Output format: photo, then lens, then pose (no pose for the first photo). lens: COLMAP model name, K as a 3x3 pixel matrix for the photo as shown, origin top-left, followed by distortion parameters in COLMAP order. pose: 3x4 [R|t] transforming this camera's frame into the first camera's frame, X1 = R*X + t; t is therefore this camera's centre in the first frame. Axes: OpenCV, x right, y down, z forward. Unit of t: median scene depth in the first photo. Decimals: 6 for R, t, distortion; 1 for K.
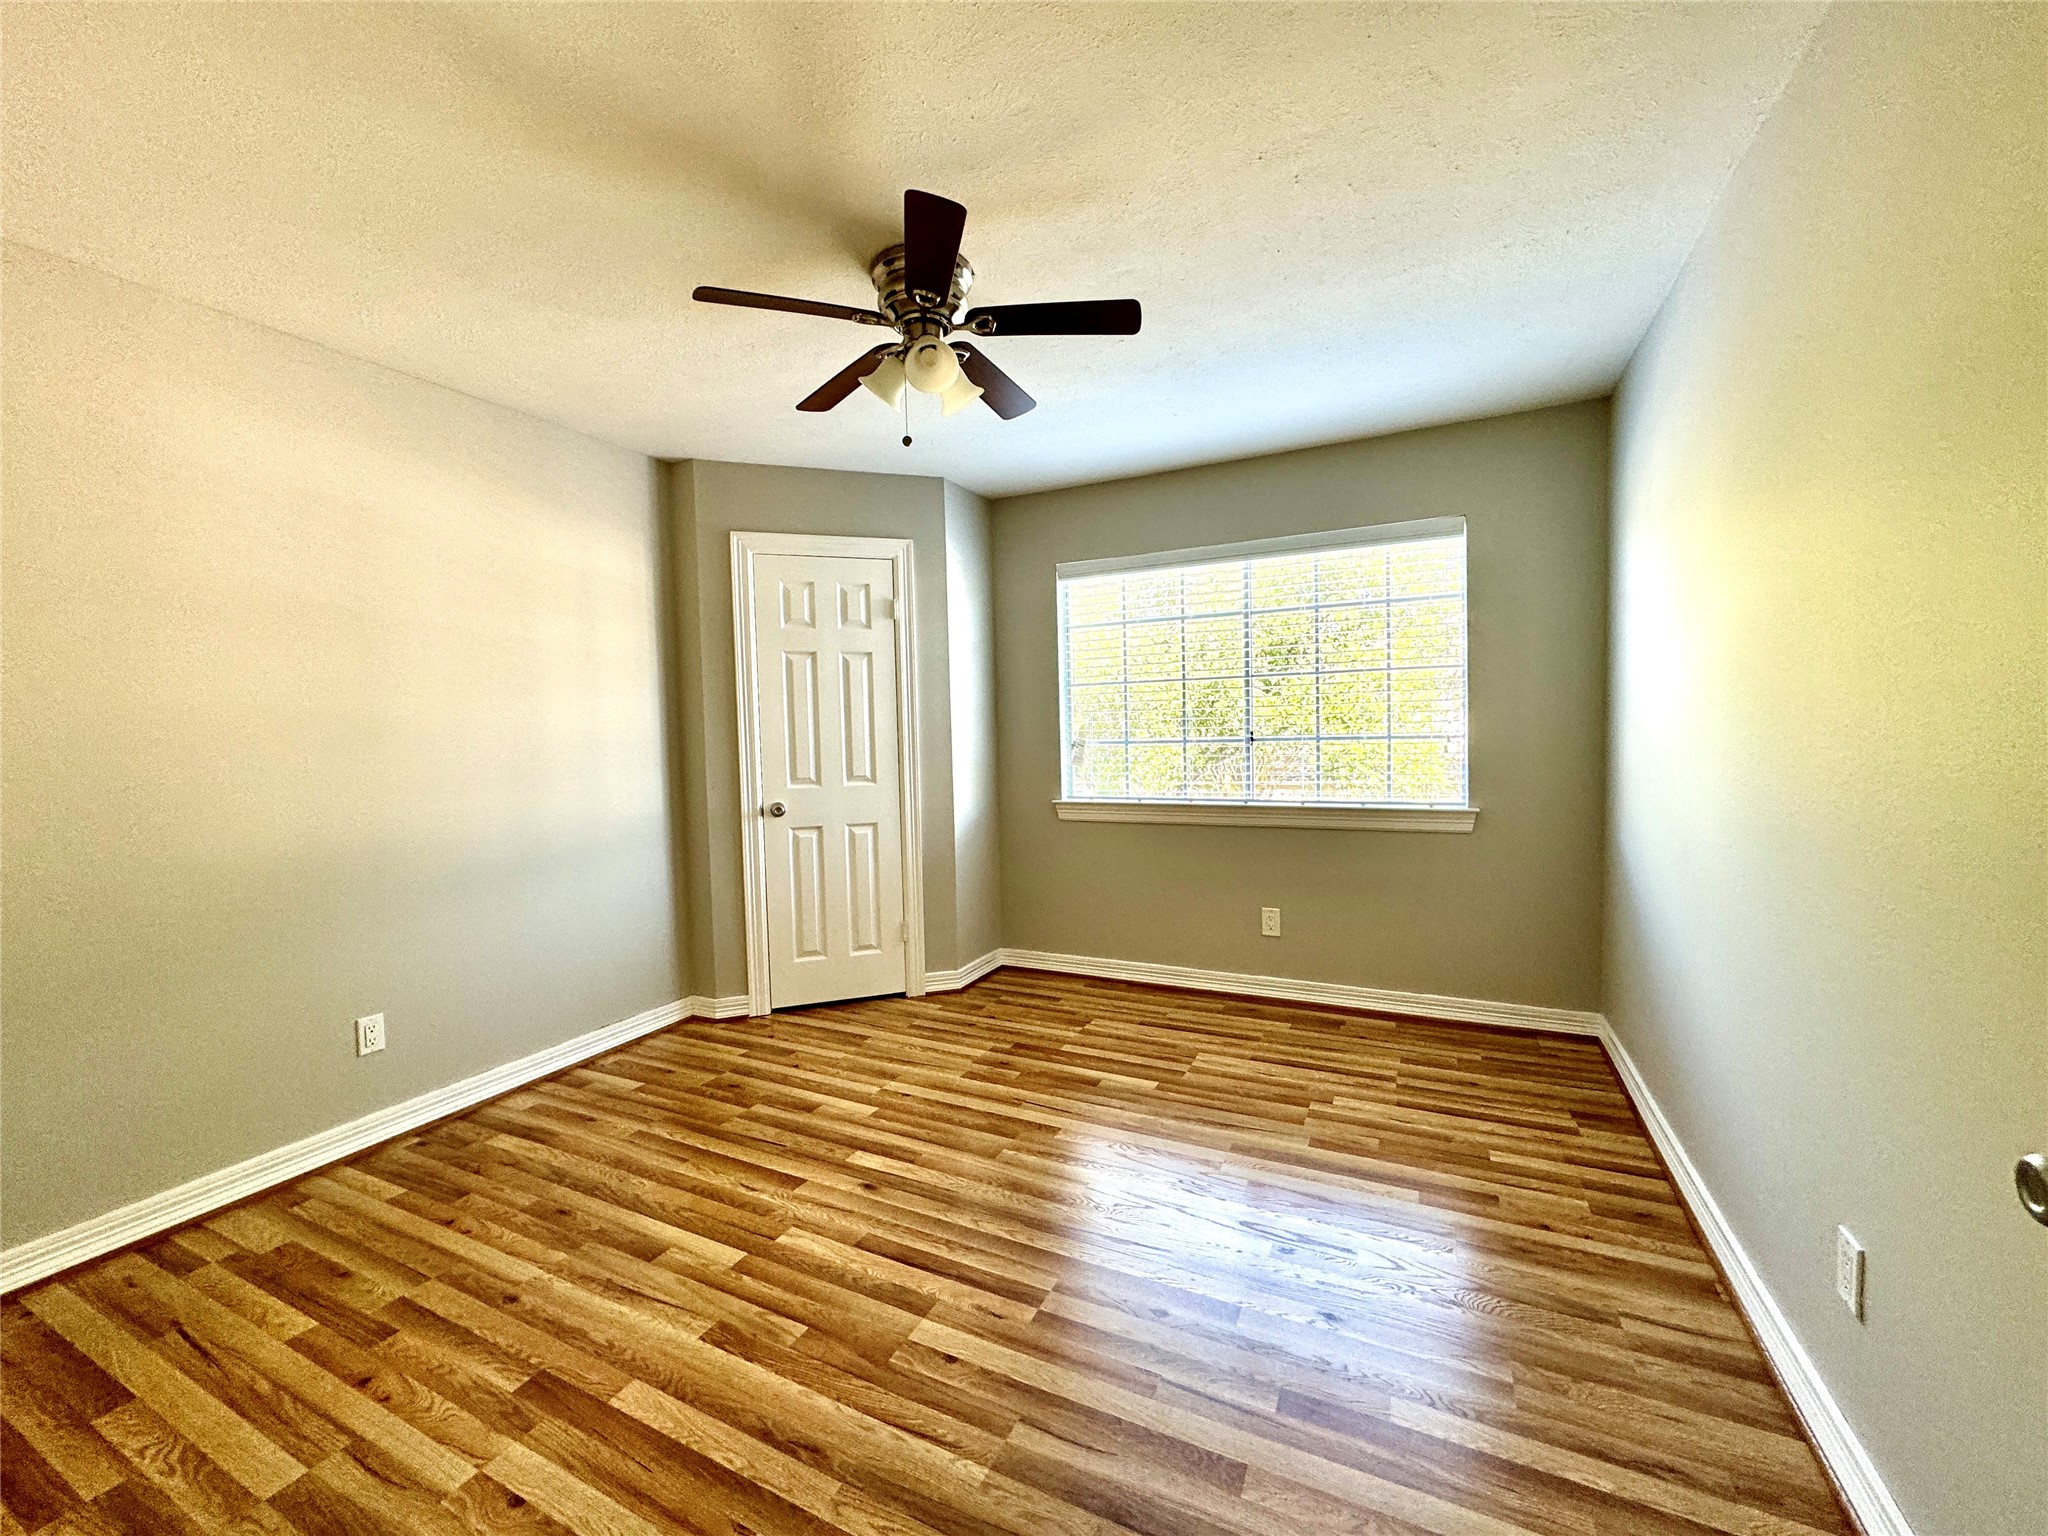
lens RADIAL K [[812.3, 0, 1013.7], [0, 812.3, 772.2], [0, 0, 1]] dist [-0.001669, 0.000003]
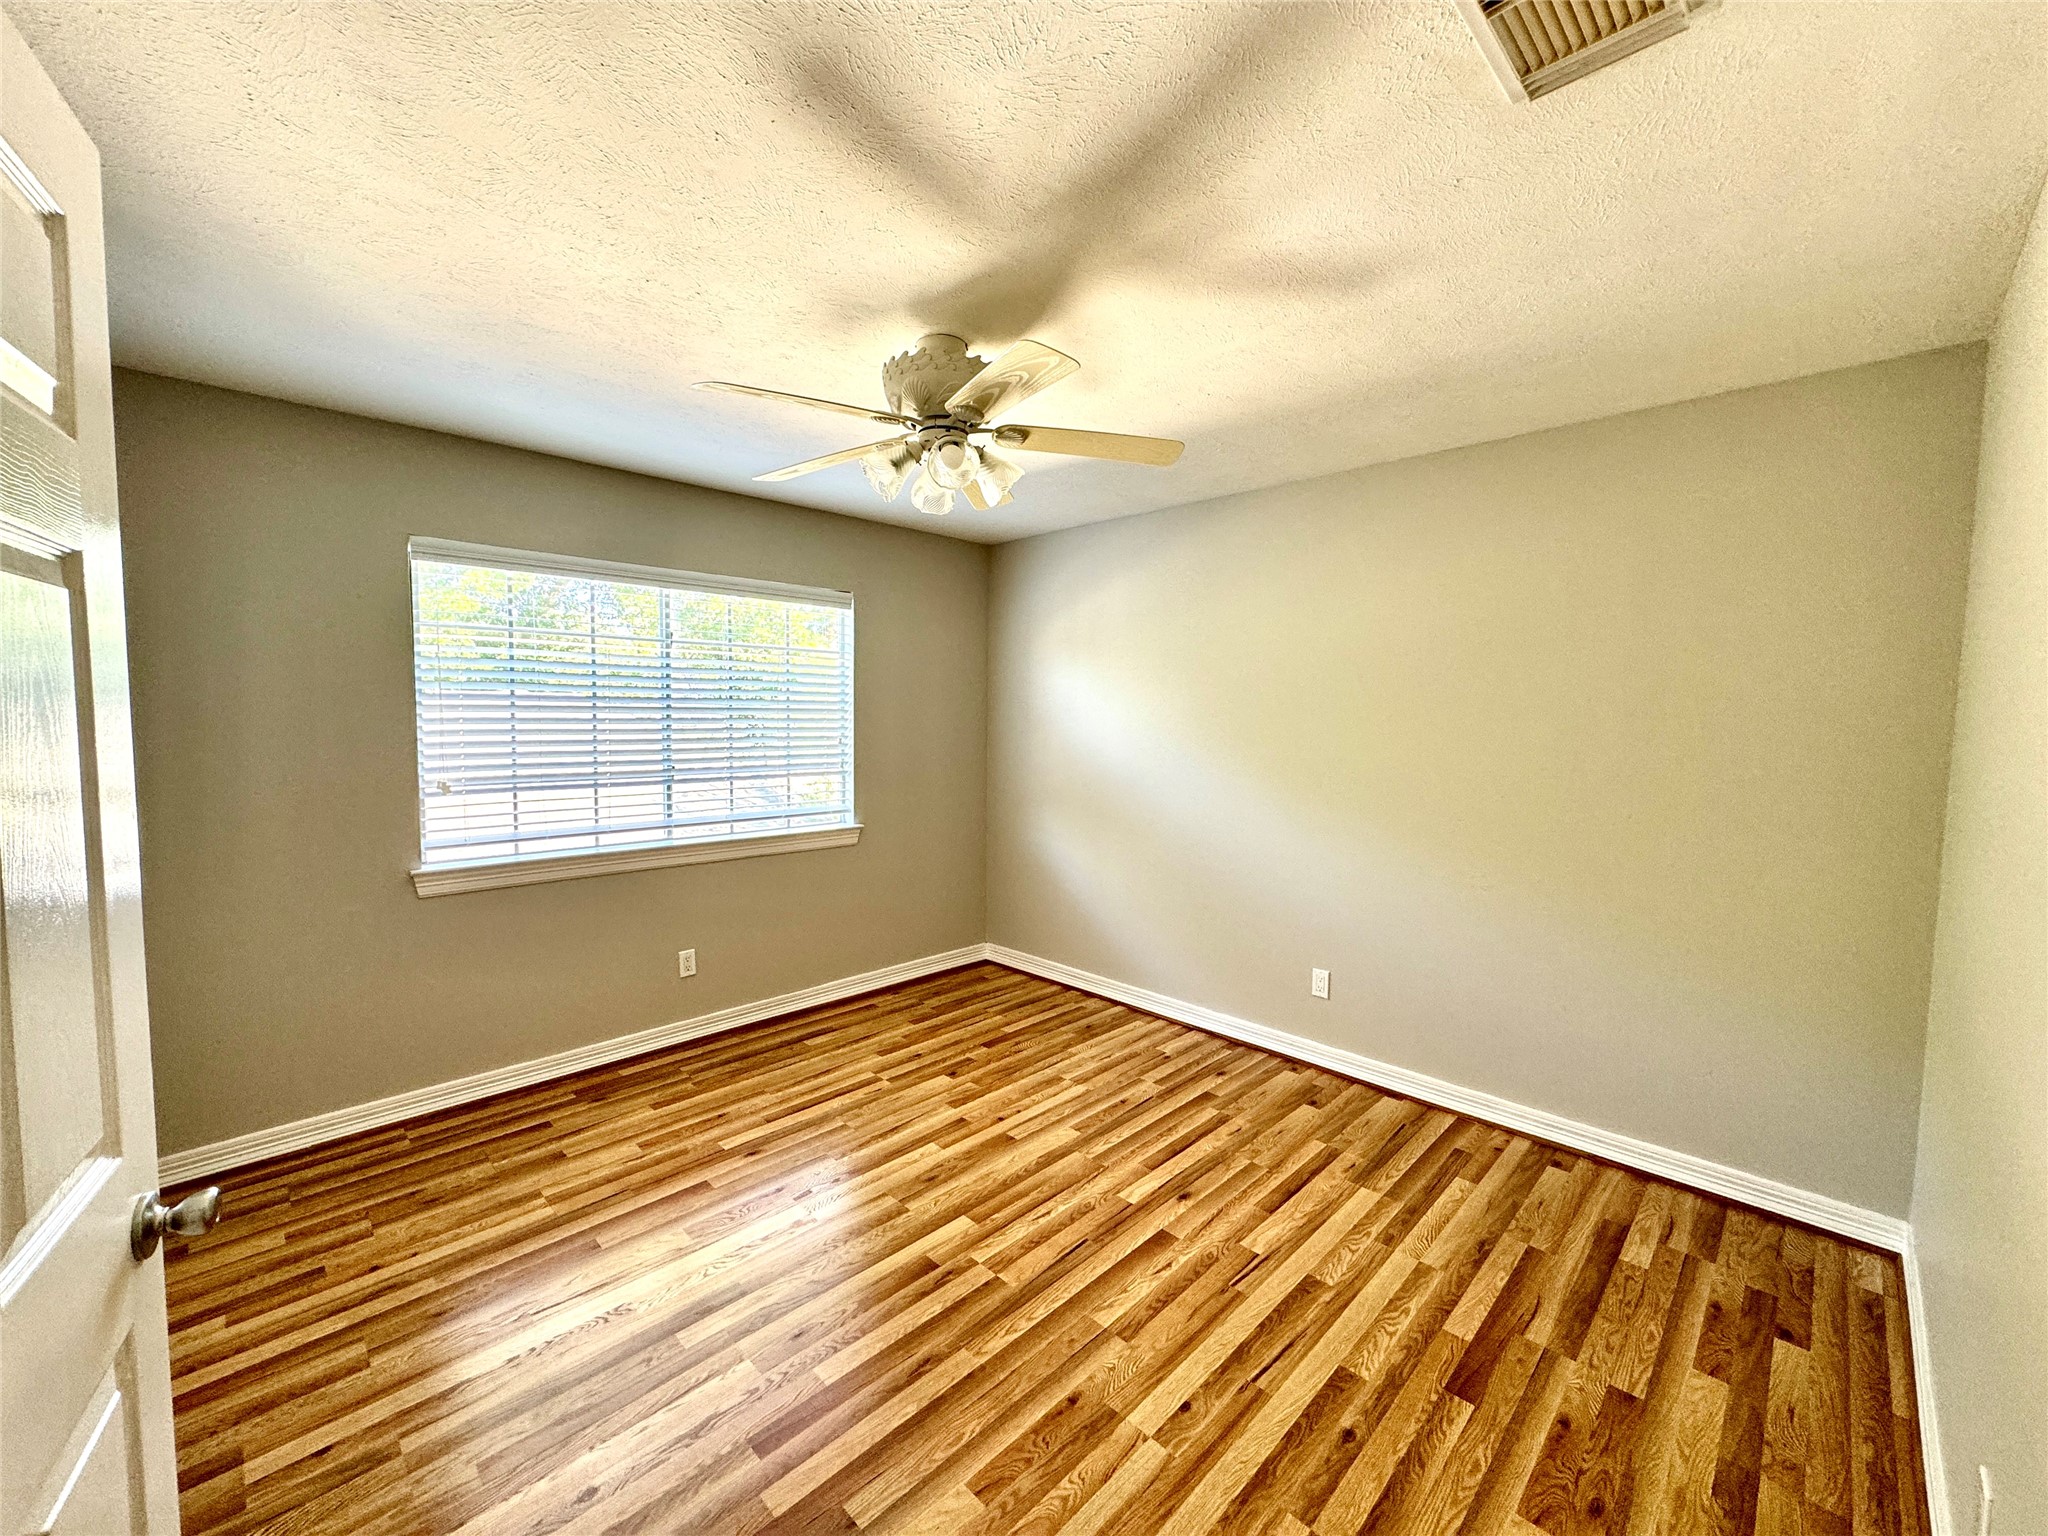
lens RADIAL K [[812.3, 0, 1013.4], [0, 812.3, 765.6], [0, 0, 1]] dist [-0.001669, 0.000003]
pose [[0.321873, -0.019765, 0.946577, -0.560908], [0.053347, 0.998572, 0.002710, -0.038787], [-0.945279, 0.049625, 0.322468, 0.366141]]
